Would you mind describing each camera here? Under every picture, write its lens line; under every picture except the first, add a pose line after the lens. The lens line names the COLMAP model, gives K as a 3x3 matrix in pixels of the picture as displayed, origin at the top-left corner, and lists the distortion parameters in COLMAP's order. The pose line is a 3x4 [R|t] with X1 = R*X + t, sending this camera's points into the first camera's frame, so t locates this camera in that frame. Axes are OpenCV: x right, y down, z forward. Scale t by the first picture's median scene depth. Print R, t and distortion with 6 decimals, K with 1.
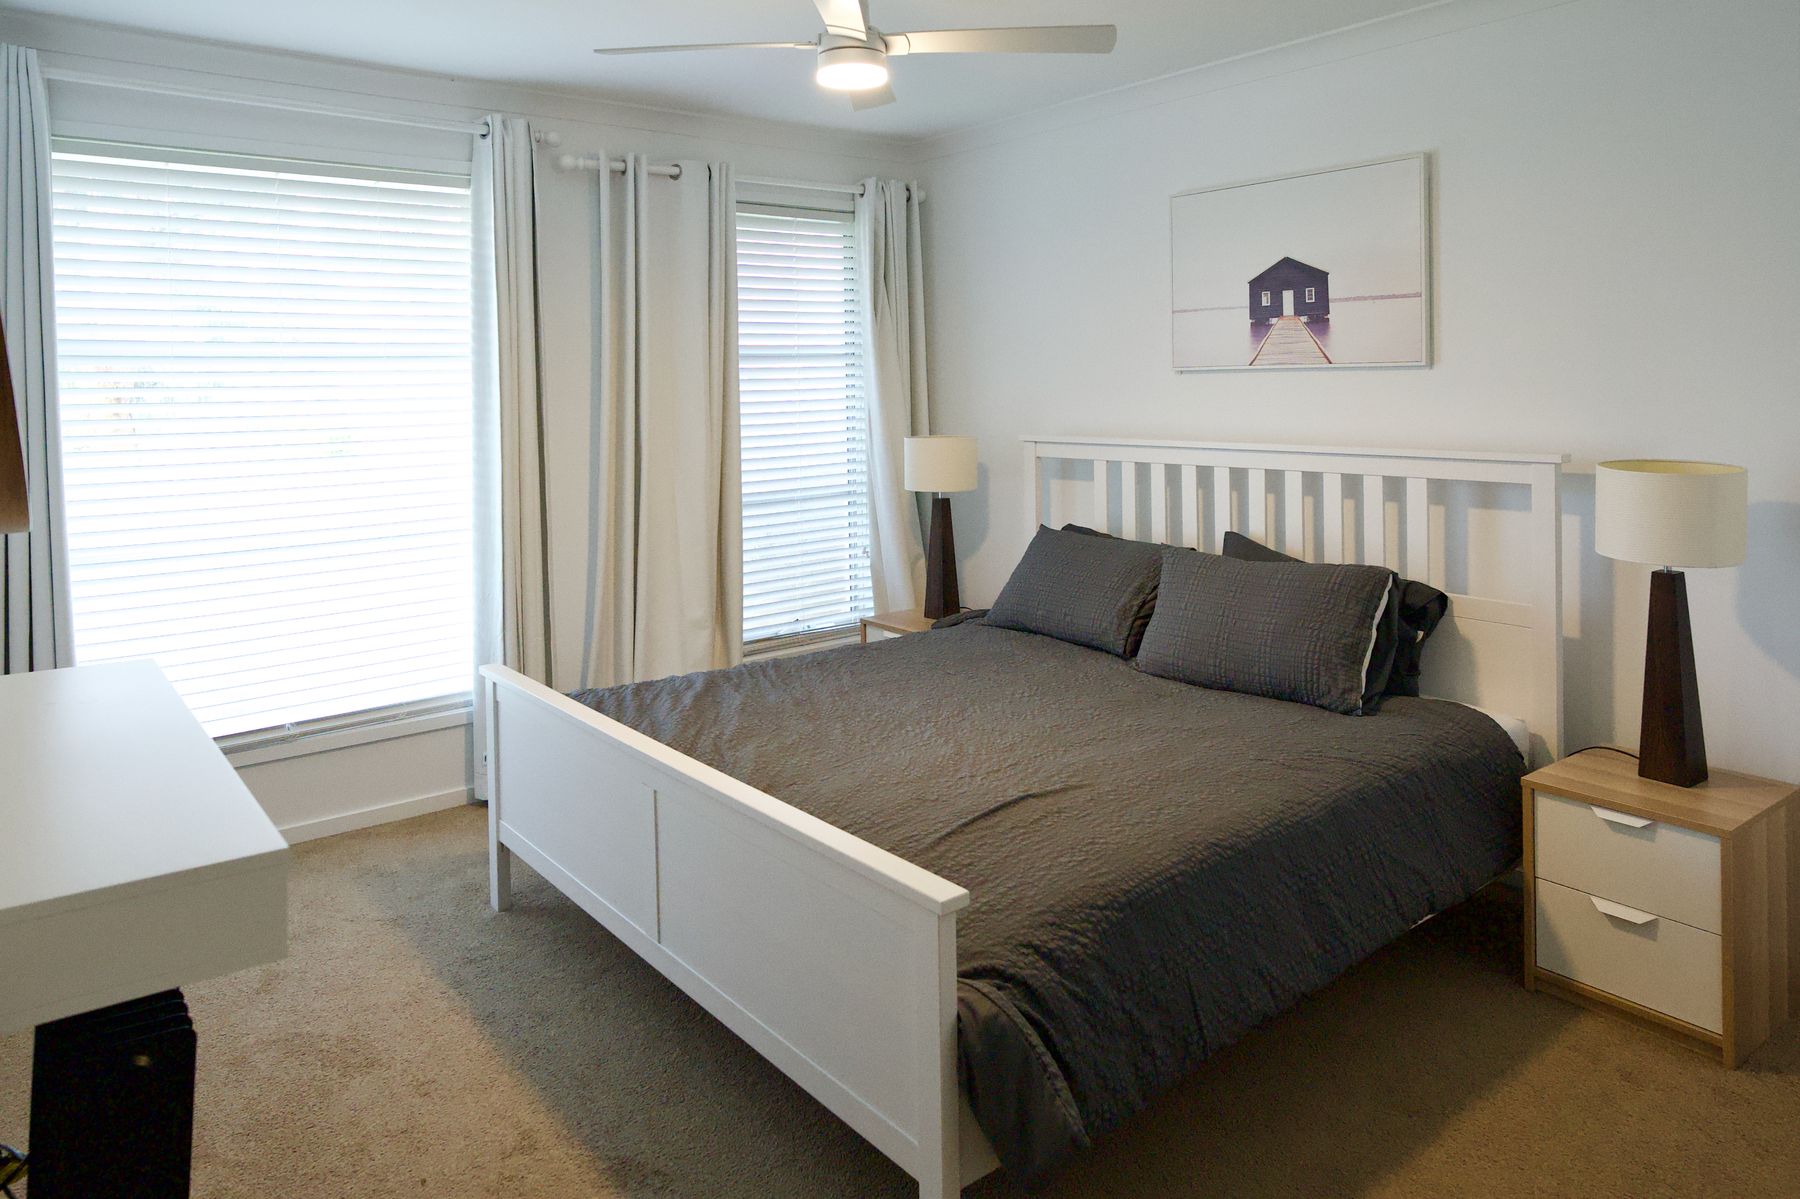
lens RADIAL K [[1126.2, 0, 900.9], [0, 1126.2, 585.1], [0, 0, 1]] dist [0.001326, -0.000545]
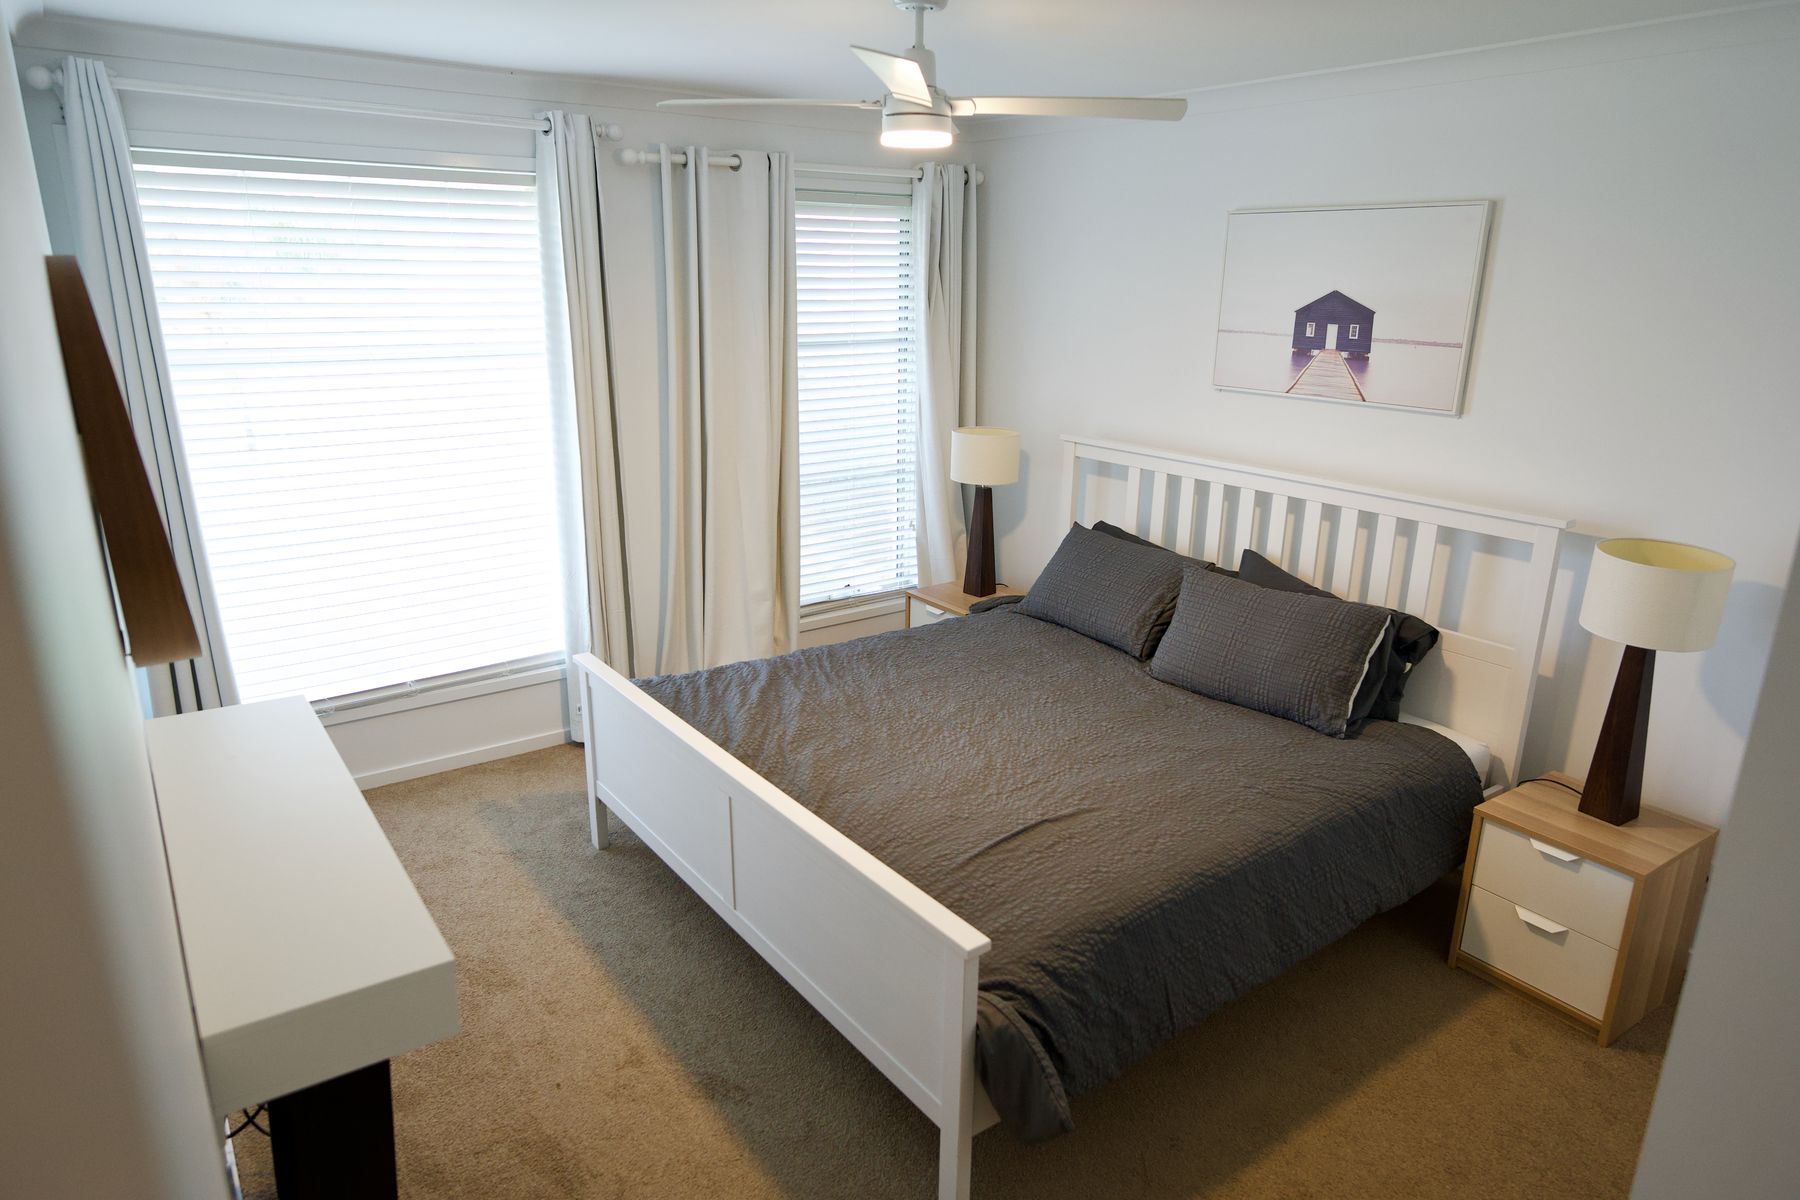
lens RADIAL K [[1063.5, 0, 900.0], [0, 1063.5, 600.0], [0, 0, 1]] dist [0.000313, 0.000179]
pose [[0.998930, 0.038045, -0.026305, -0.015737], [-0.029632, 0.963070, 0.267616, -0.281480], [0.035515, -0.266550, 0.963166, -0.013456]]
